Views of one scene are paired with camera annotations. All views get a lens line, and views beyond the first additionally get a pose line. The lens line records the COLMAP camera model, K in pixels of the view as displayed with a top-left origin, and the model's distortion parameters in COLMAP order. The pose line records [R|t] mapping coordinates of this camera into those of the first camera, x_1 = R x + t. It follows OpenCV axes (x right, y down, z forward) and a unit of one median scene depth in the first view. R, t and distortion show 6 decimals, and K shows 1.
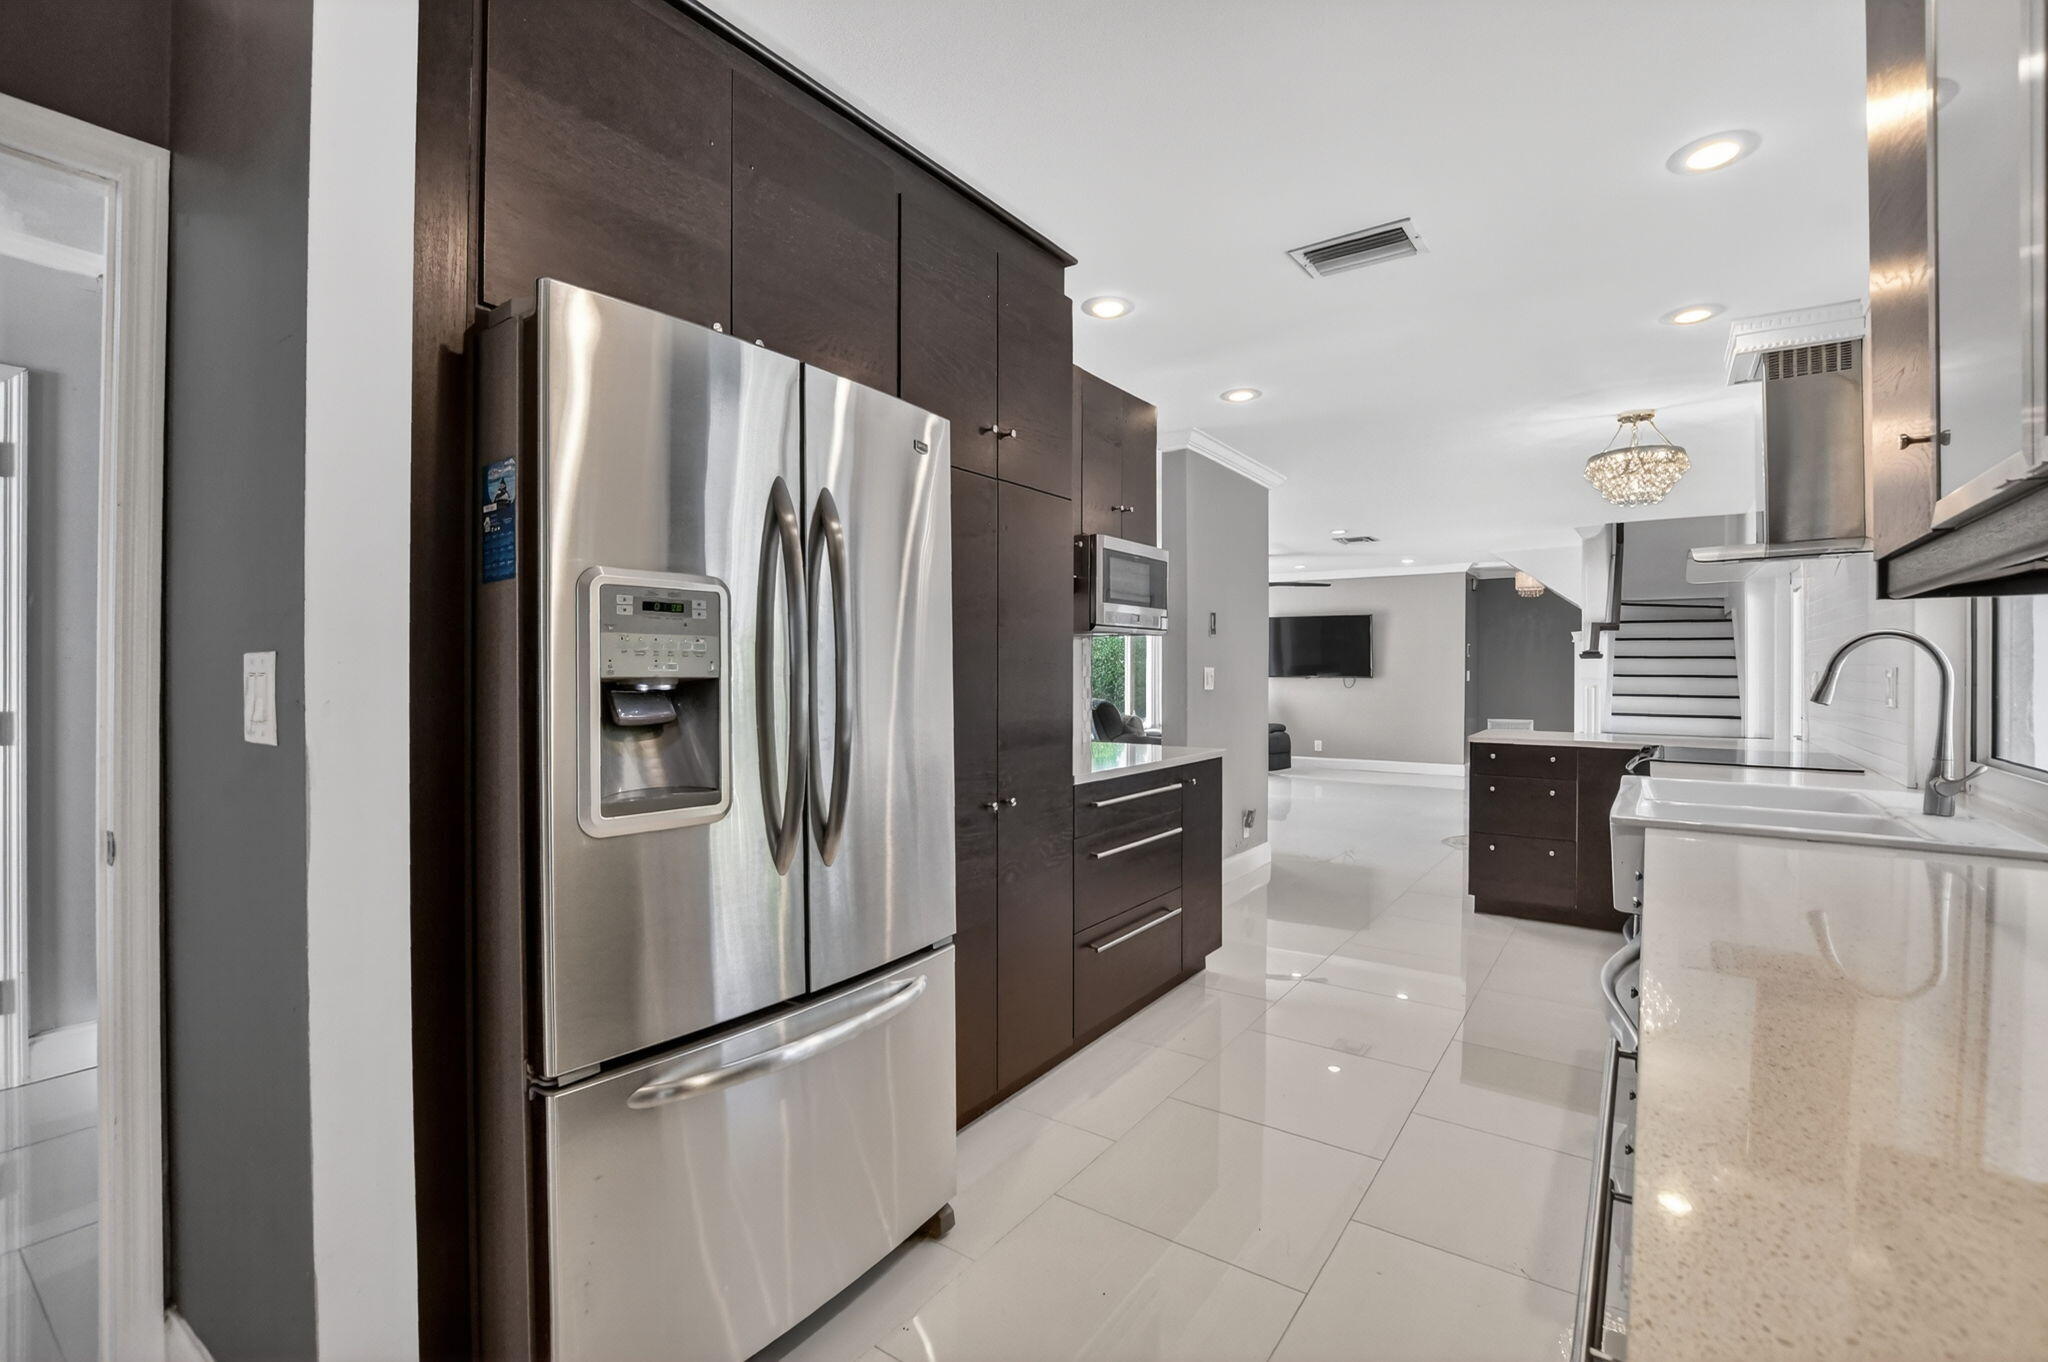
lens RADIAL K [[924.9, 0, 1029.7], [0, 924.9, 650.0], [0, 0, 1]] dist [-0.024482, 0.000727]
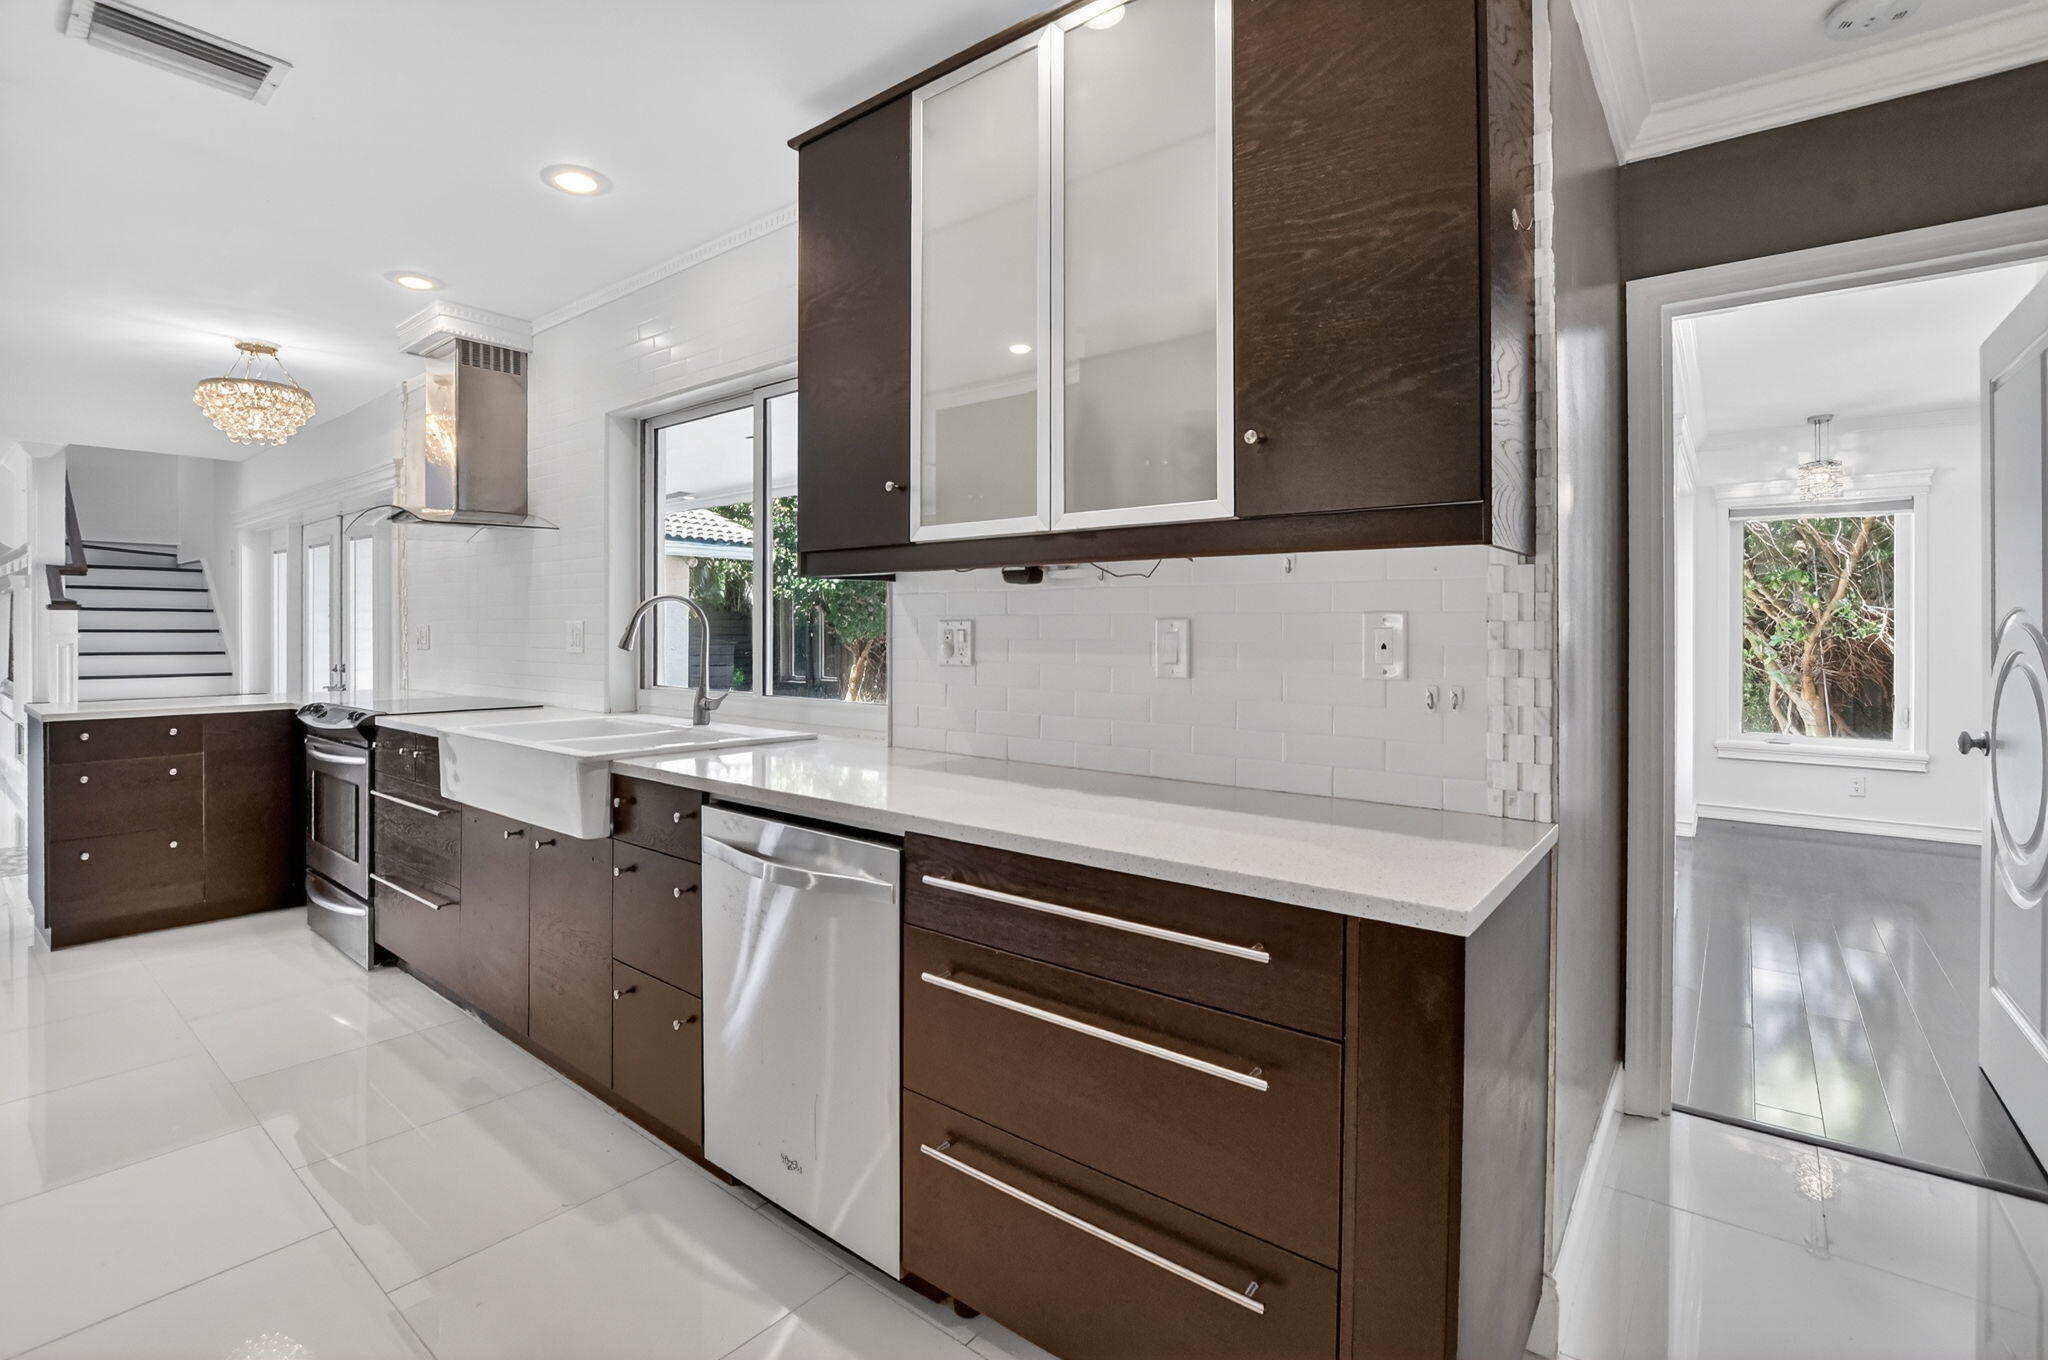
lens RADIAL K [[924.9, 0, 1029.7], [0, 924.9, 649.0], [0, 0, 1]] dist [-0.024482, 0.000727]
pose [[0.047438, -0.033765, 0.998303, -0.215587], [-0.019244, 0.999212, 0.034710, -0.000743], [-0.998689, -0.020858, 0.046751, 0.187602]]
